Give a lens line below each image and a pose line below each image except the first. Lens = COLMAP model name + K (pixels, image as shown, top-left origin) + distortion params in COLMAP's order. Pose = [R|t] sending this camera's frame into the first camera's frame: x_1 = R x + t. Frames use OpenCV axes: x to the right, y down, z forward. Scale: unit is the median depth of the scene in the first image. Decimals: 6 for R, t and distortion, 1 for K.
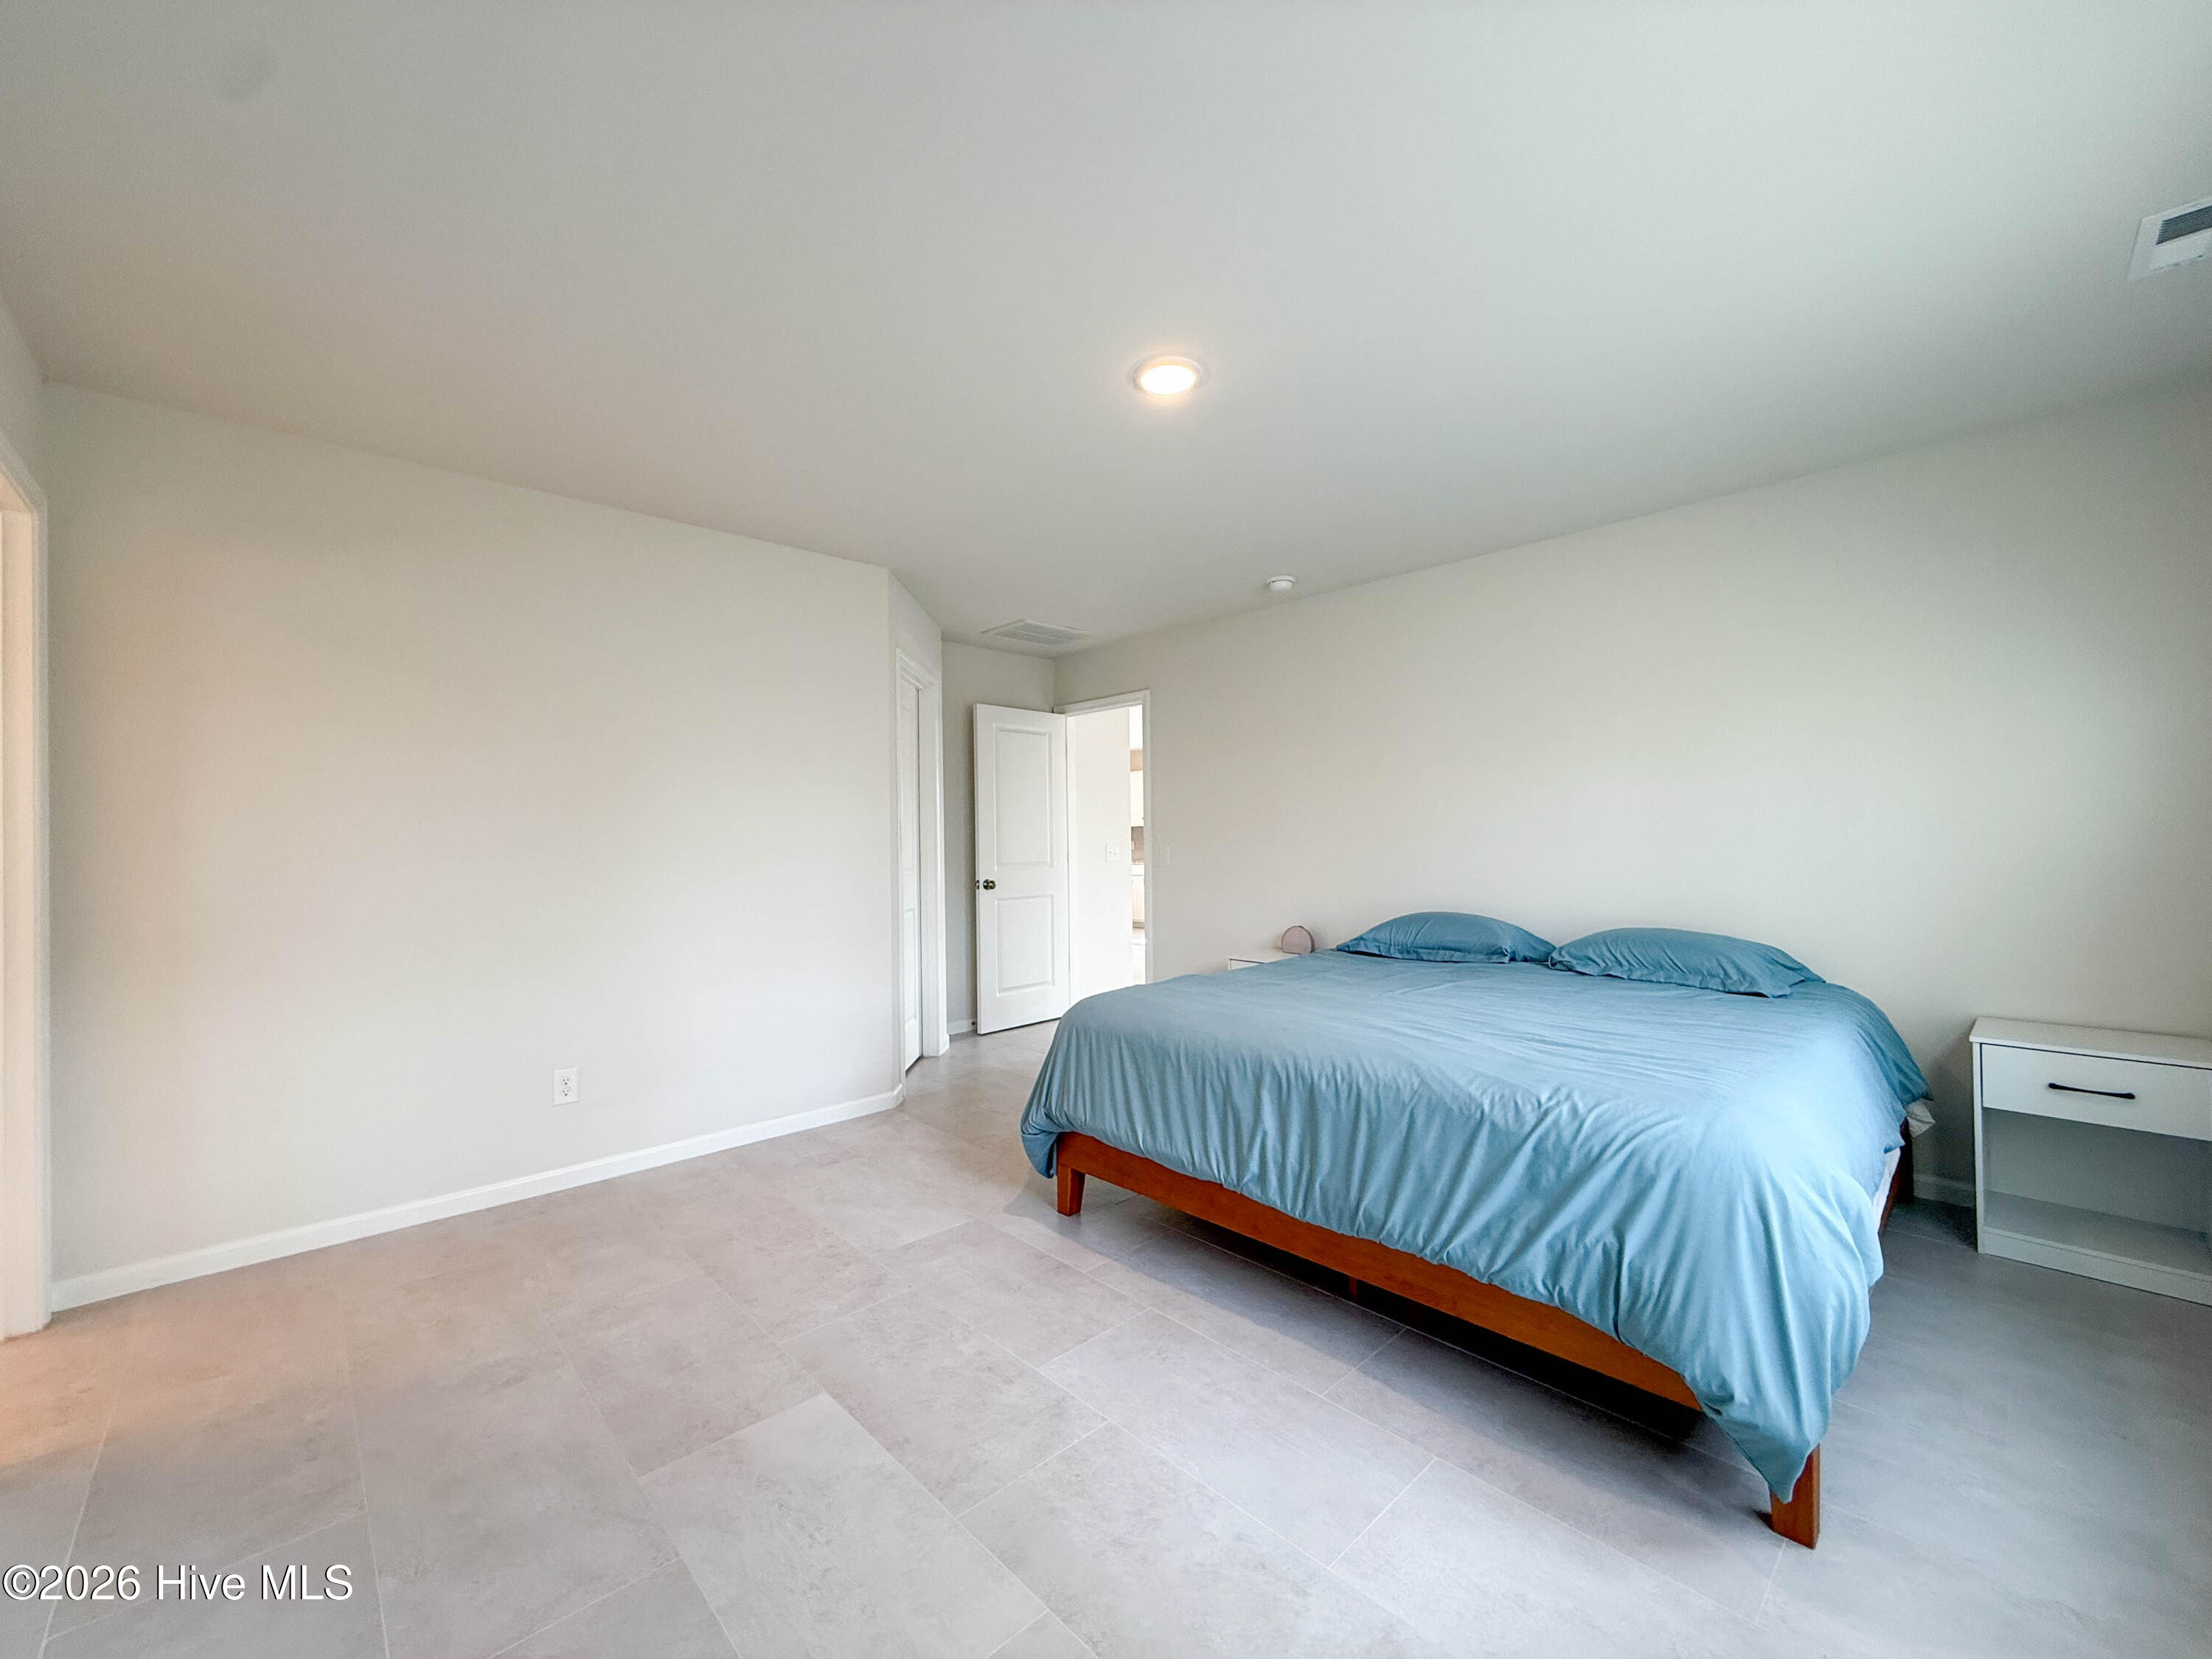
lens RADIAL K [[900.4, 0, 1084.5], [0, 900.4, 830.2], [0, 0, 1]] dist [-0.005432, -0.001103]
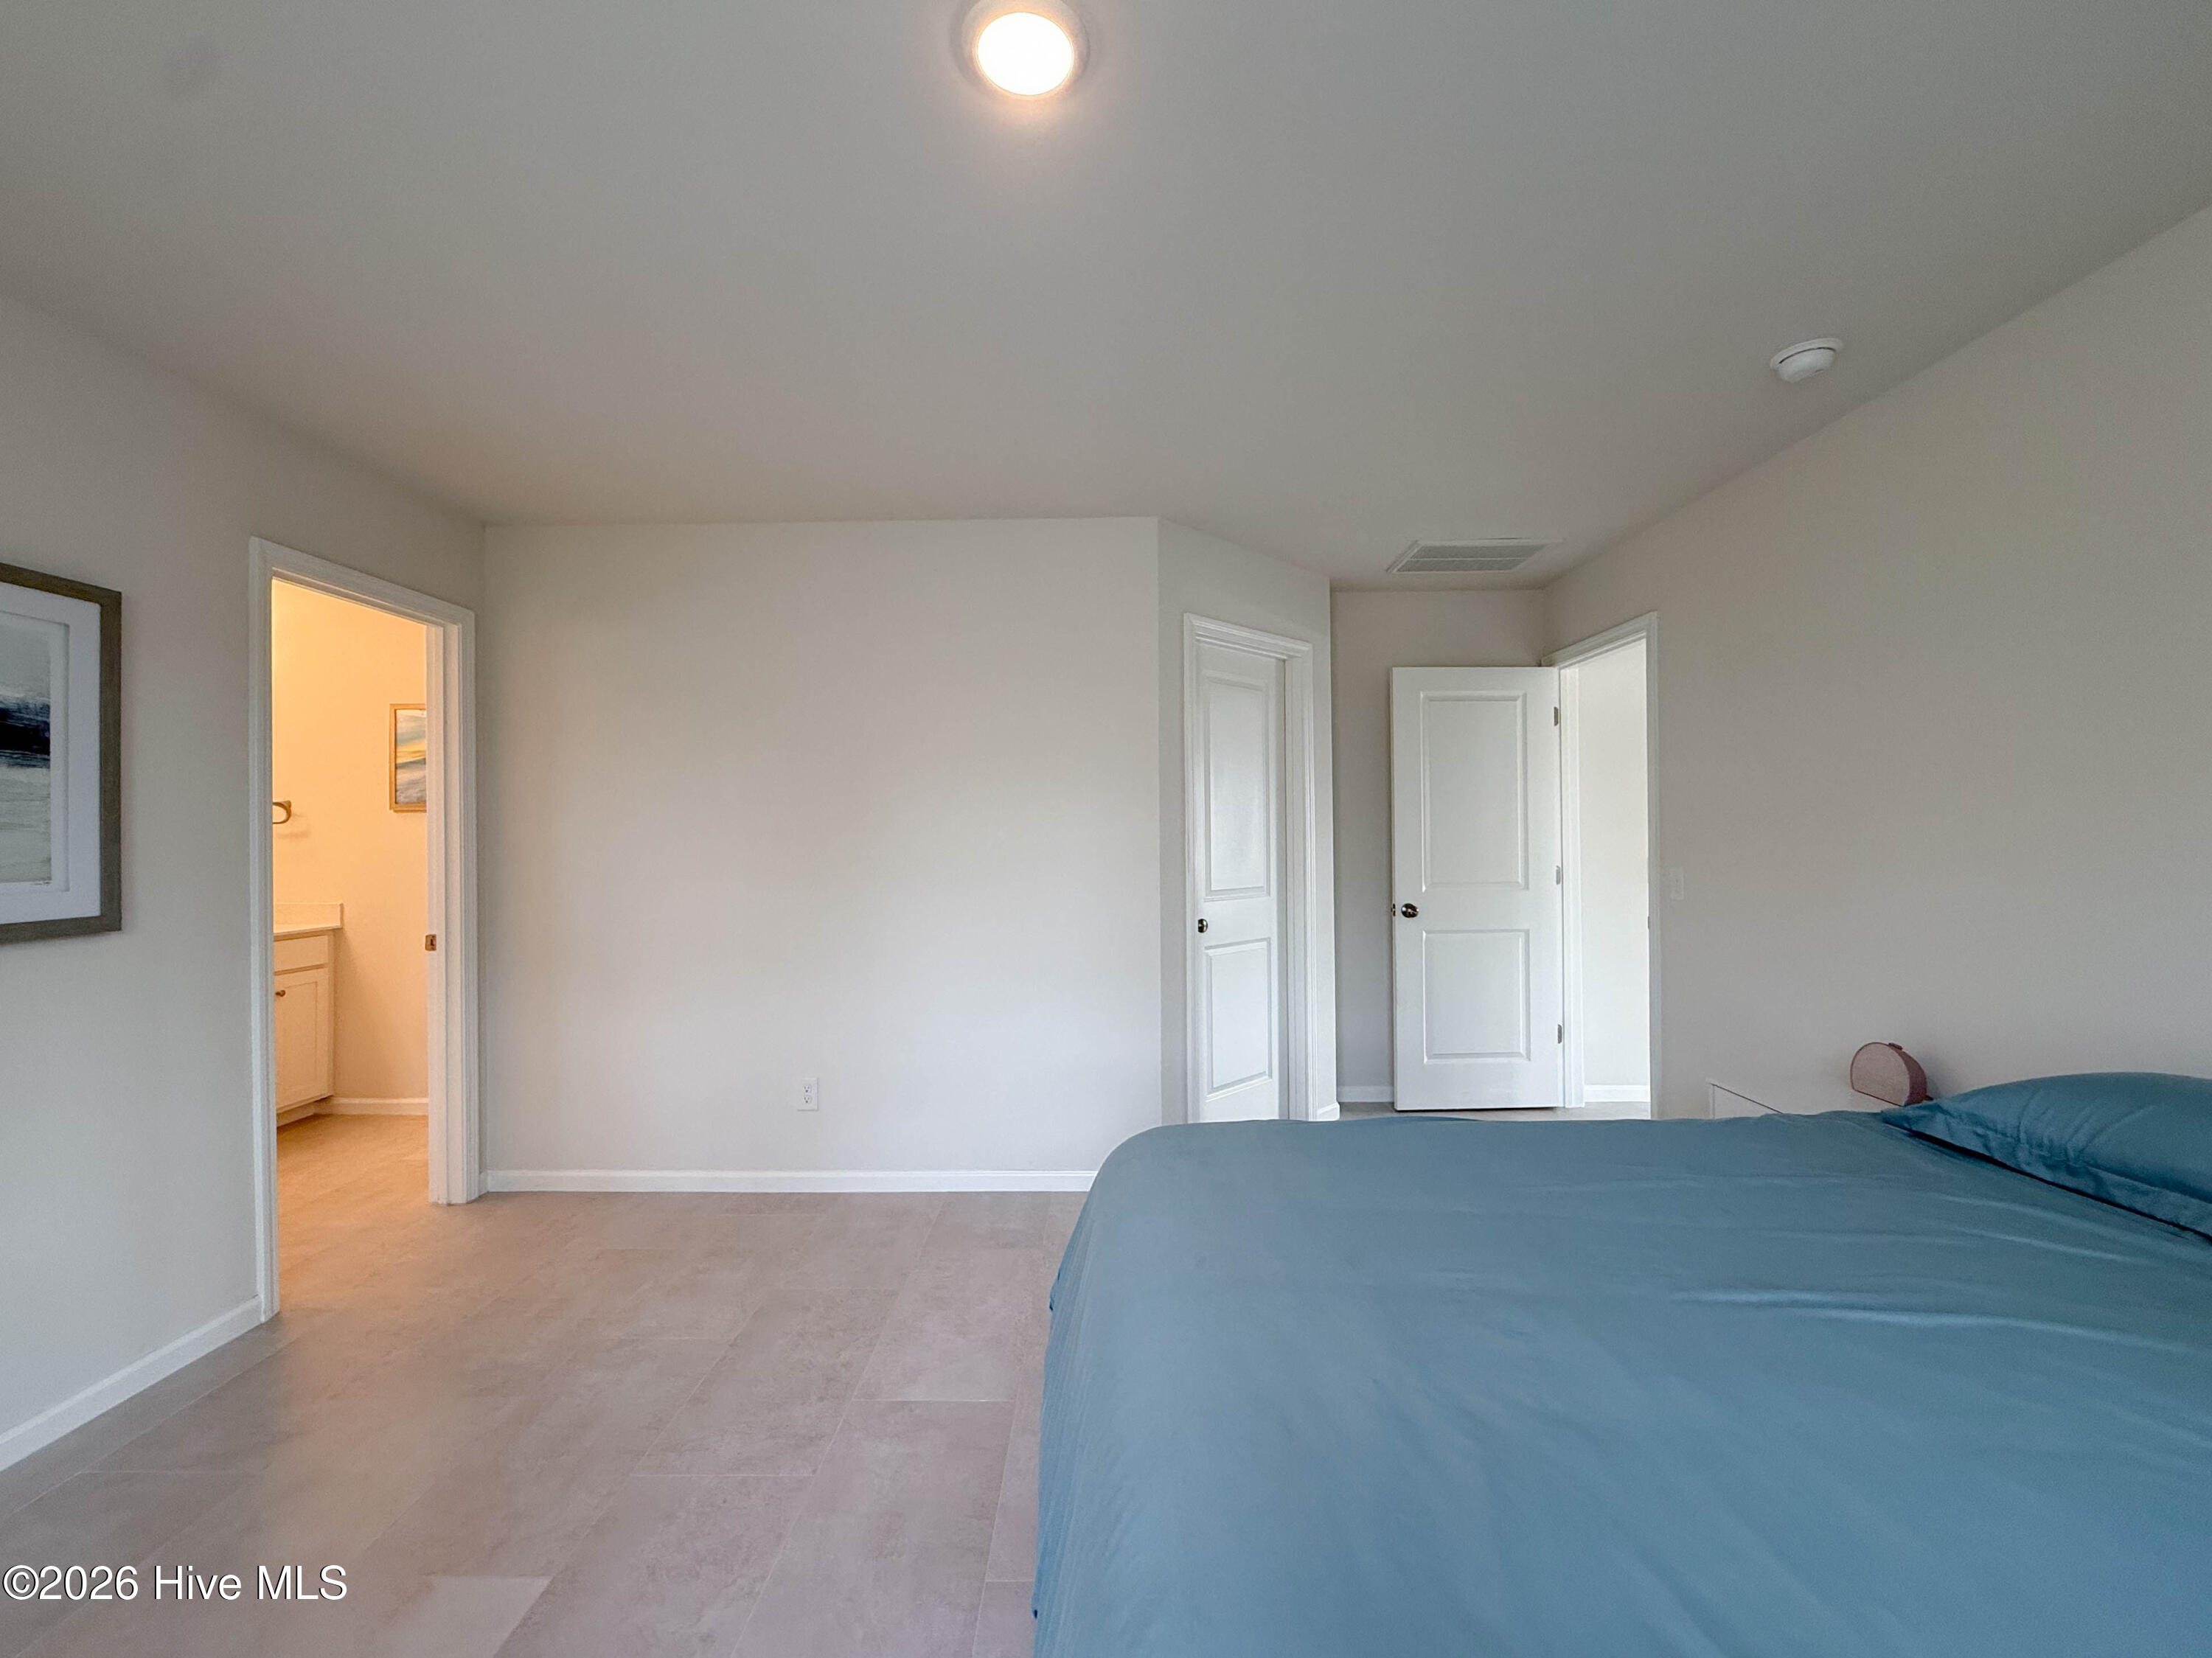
lens RADIAL K [[900.4, 0, 1104.6], [0, 900.4, 828.7], [0, 0, 1]] dist [-0.005432, -0.001103]
pose [[0.715129, 0.000140, -0.698993, 0.297748], [0.008634, 0.999922, 0.009034, -0.020345], [0.698939, -0.012496, 0.715072, 0.379356]]
